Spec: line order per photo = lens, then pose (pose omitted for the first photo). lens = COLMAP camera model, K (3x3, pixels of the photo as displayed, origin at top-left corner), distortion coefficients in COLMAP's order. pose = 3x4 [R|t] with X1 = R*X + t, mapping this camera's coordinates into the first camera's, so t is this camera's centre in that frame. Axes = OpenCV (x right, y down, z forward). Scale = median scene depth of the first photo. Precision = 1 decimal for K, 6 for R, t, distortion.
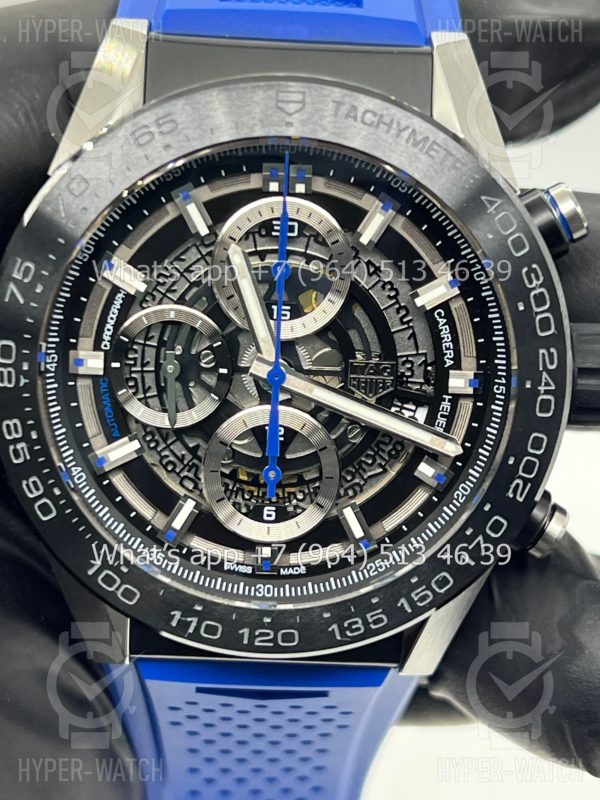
lens RADIAL K [[1871.1, 0, 293.7], [0, 1871.1, 384.9], [0, 0, 1]] dist [0.198225, 0.000000]
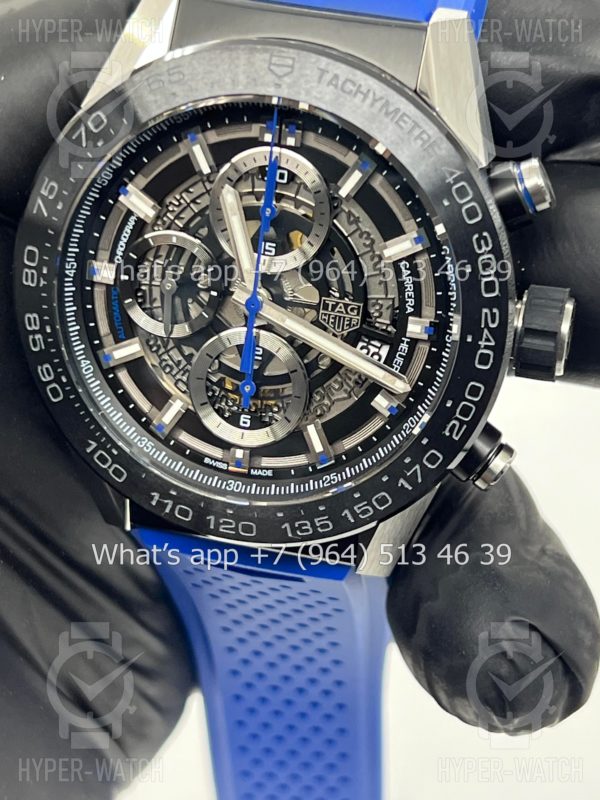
lens RADIAL K [[1871.1, 0, 305.6], [0, 1871.1, 394.3], [0, 0, 1]] dist [0.198225, 0.000000]
pose [[0.970717, 0.129114, -0.202578, 0.256841], [-0.110588, 0.988793, 0.100295, -0.067548], [0.213258, -0.074955, 0.974116, -0.110372]]
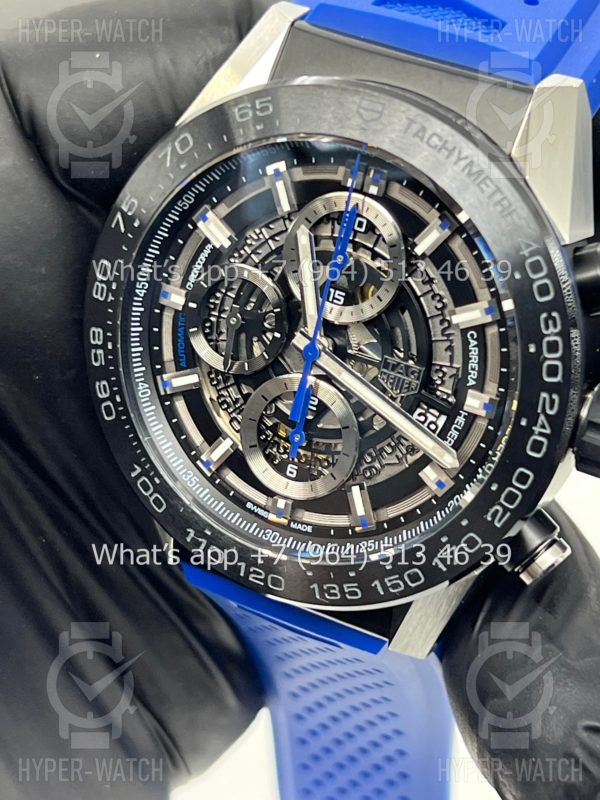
lens RADIAL K [[1871.1, 0, 296.1], [0, 1871.1, 393.6], [0, 0, 1]] dist [0.198225, 0.000000]
pose [[0.892749, 0.269599, -0.360992, 0.380168], [-0.248328, 0.962964, 0.105042, -0.092729], [0.375942, -0.004132, 0.926634, -0.020926]]
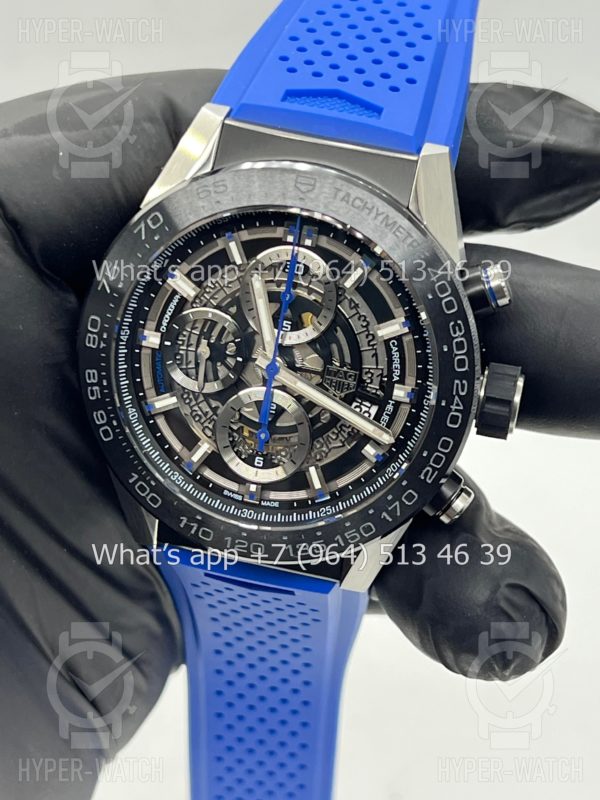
lens RADIAL K [[1871.1, 0, 302.6], [0, 1871.1, 395.2], [0, 0, 1]] dist [0.198225, 0.000000]
pose [[0.976236, 0.160862, -0.145213, 0.222484], [-0.152814, 0.986112, 0.065044, -0.080872], [0.153659, -0.041308, 0.987260, -0.412447]]
